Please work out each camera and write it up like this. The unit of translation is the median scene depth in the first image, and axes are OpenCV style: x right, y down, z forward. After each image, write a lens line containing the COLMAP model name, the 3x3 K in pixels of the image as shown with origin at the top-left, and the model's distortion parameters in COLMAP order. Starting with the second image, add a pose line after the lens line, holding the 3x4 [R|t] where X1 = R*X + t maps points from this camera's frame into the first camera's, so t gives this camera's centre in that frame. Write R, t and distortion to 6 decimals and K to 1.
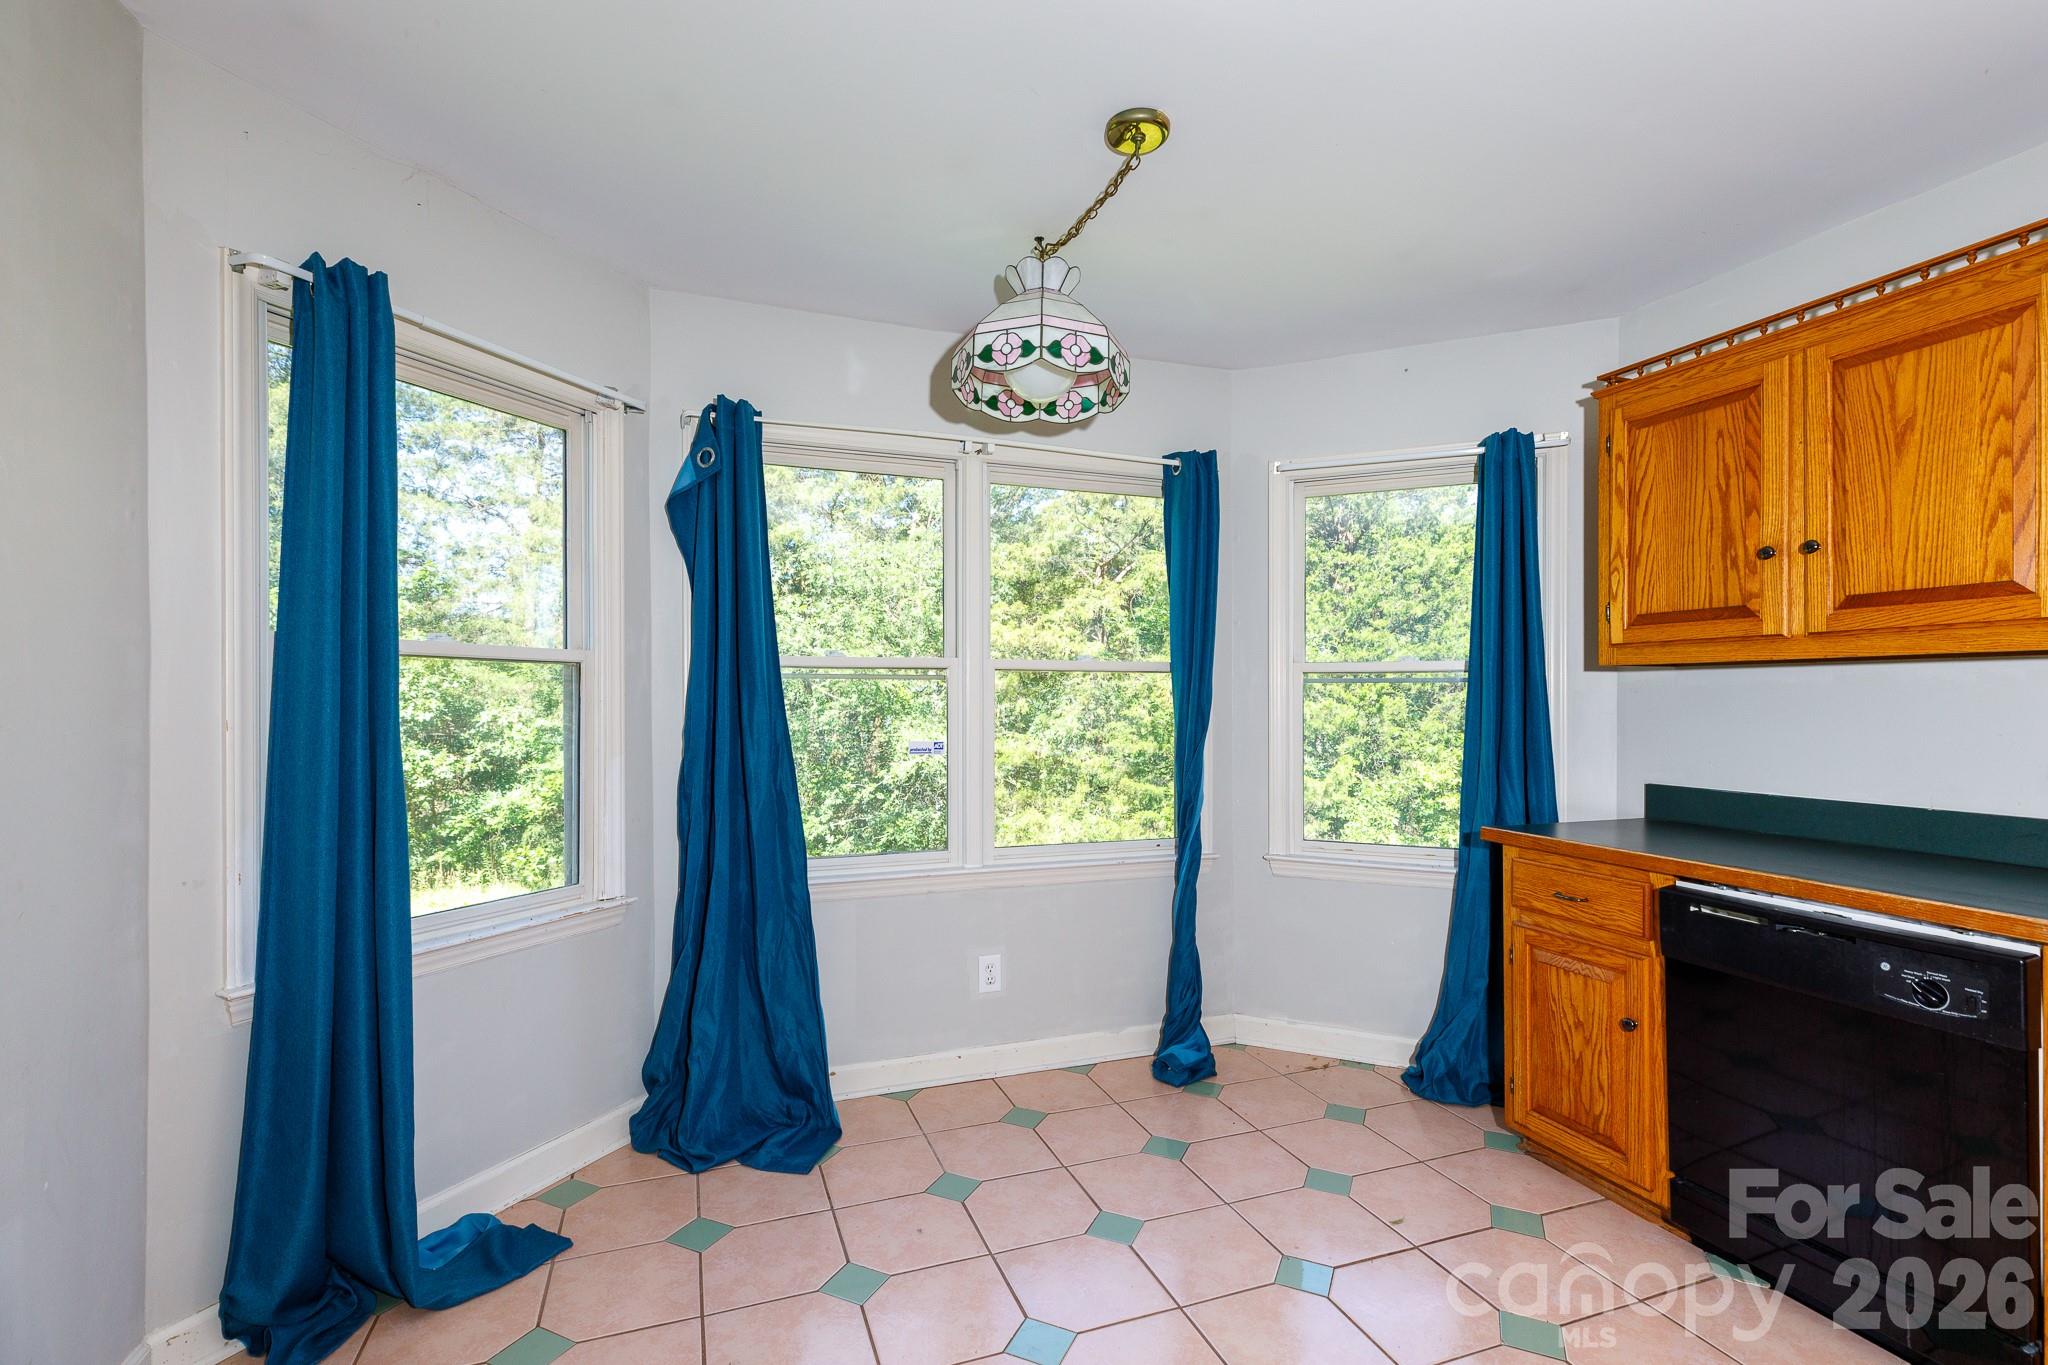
lens RADIAL K [[914.7, 0, 1020.0], [0, 914.7, 693.9], [0, 0, 1]] dist [0.005160, -0.001183]
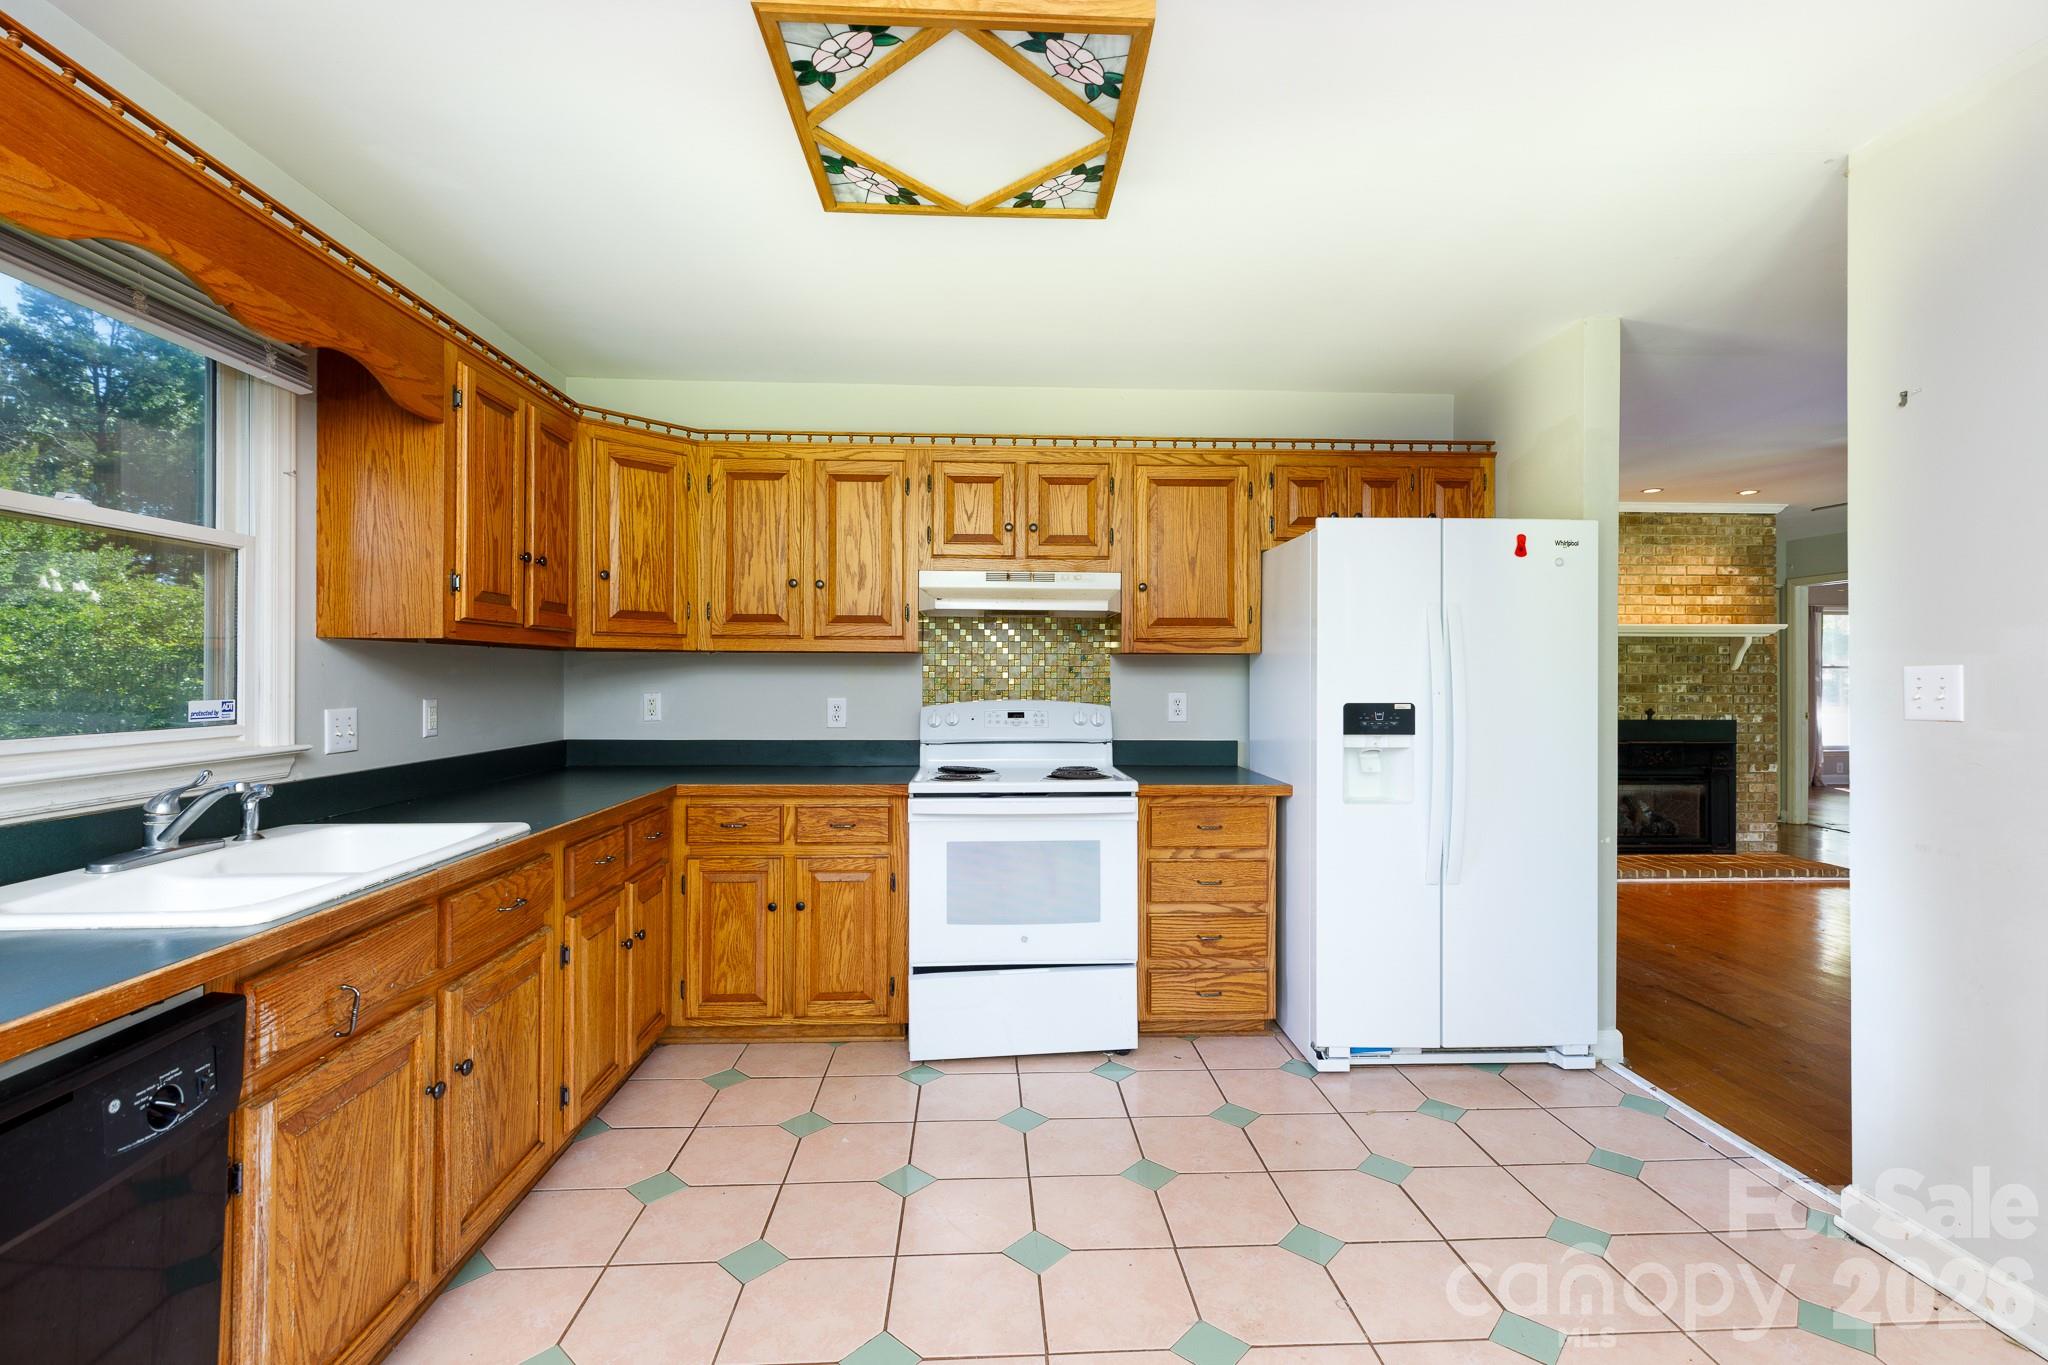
lens RADIAL K [[914.7, 0, 1020.4], [0, 914.7, 678.1], [0, 0, 1]] dist [0.005160, -0.001183]
pose [[-0.953722, -0.000609, 0.300689, 0.137083], [-0.000402, 1.000000, 0.000752, 0.005477], [-0.300690, 0.000597, -0.953722, 1.119084]]
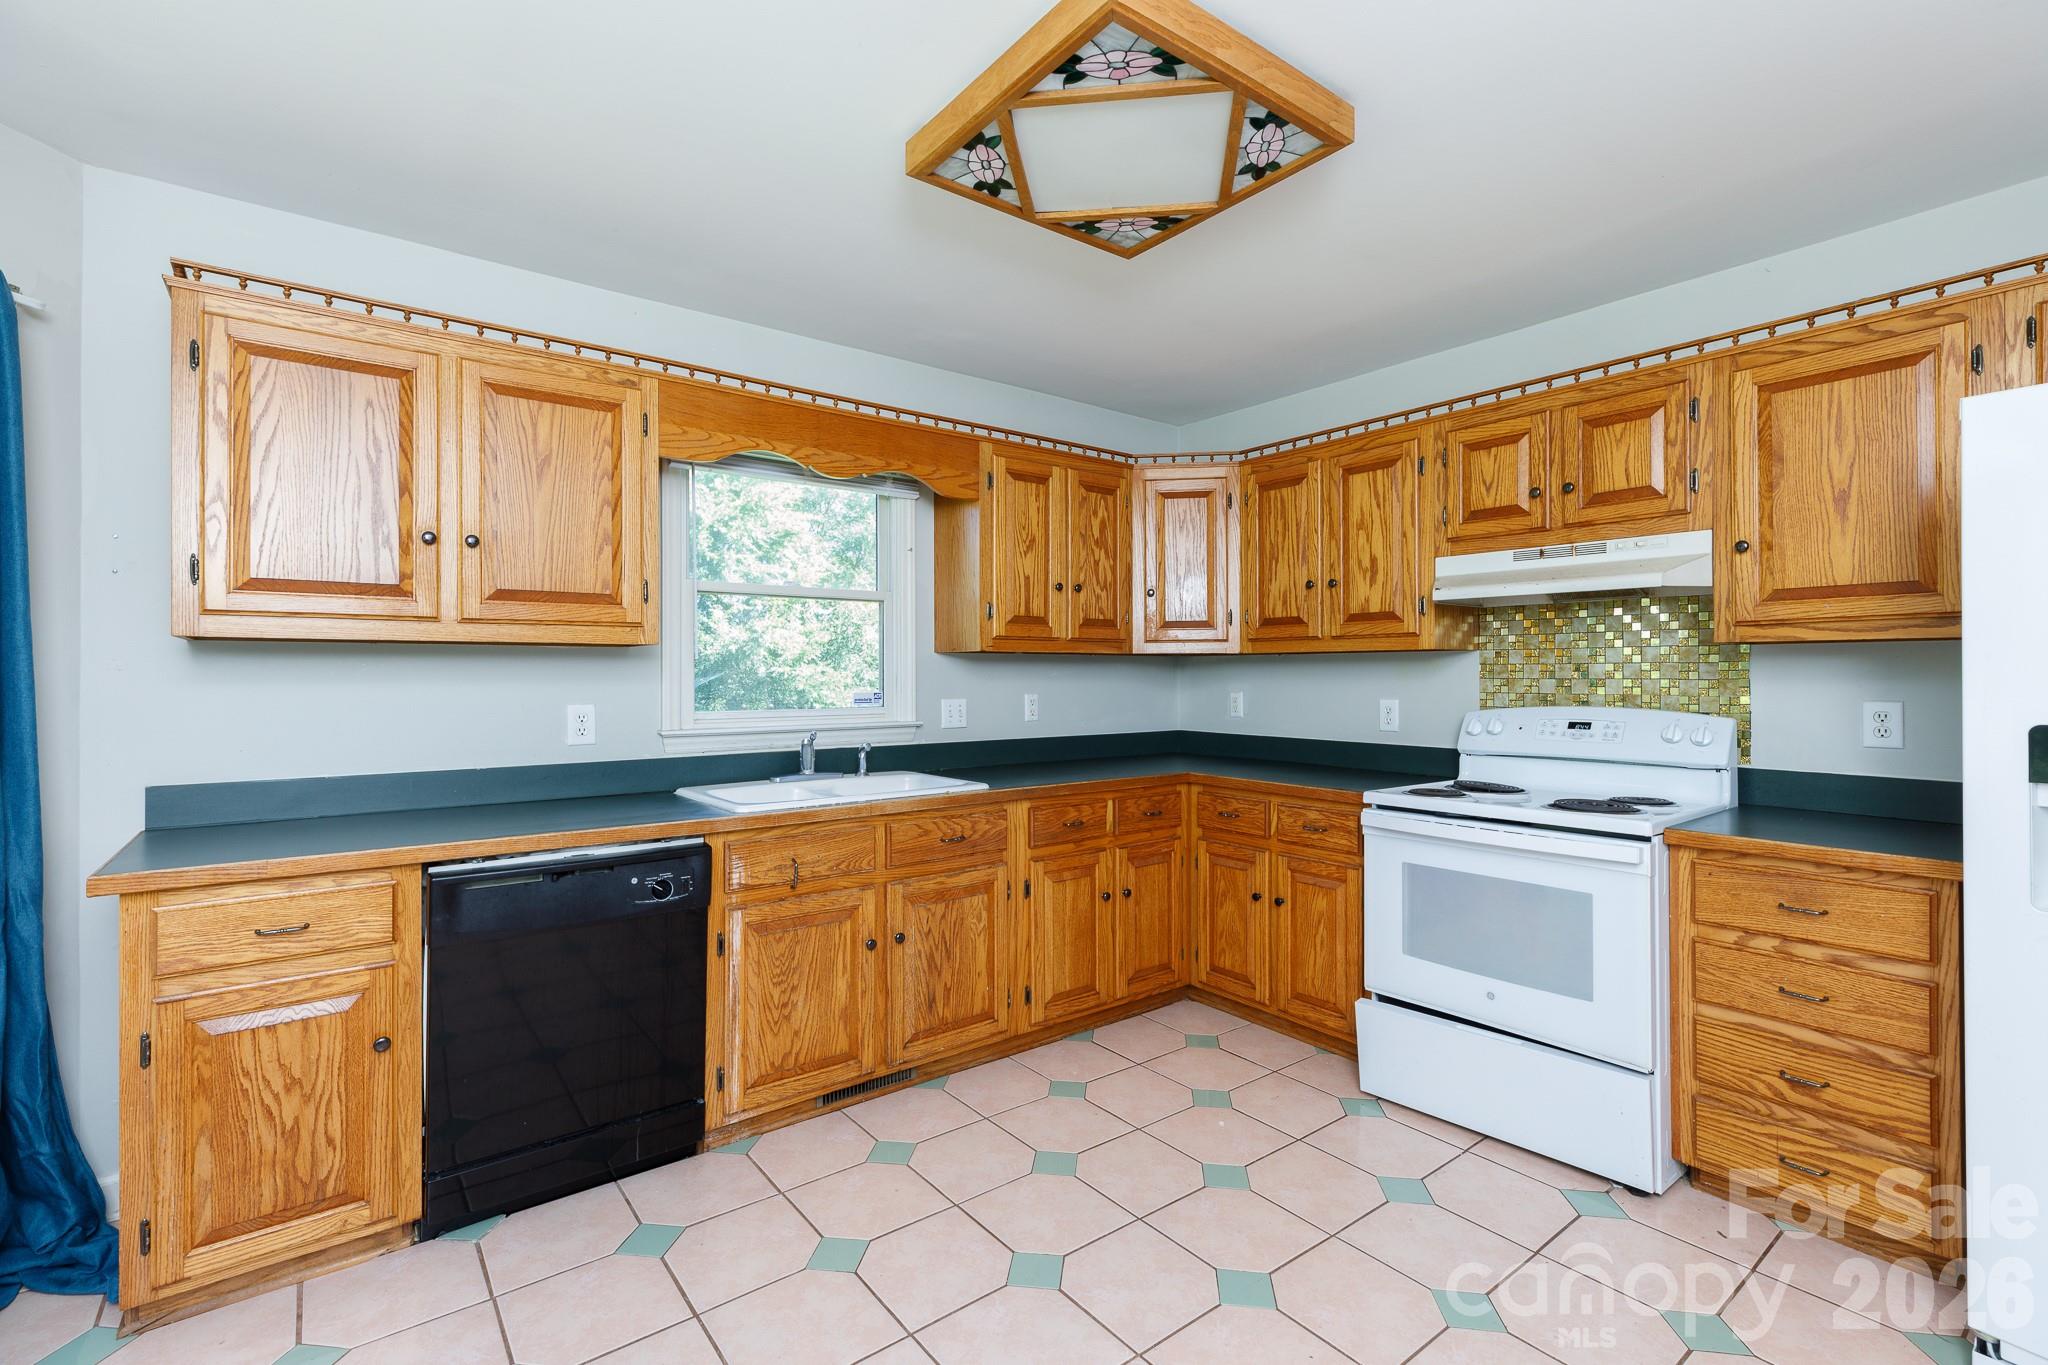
lens RADIAL K [[914.7, 0, 1026.3], [0, 914.7, 679.8], [0, 0, 1]] dist [0.005160, -0.001183]
pose [[-0.298161, -0.002696, 0.954512, -0.382524], [0.000846, 0.999995, 0.003088, 0.003438], [-0.954515, 0.001728, -0.298157, 0.679173]]
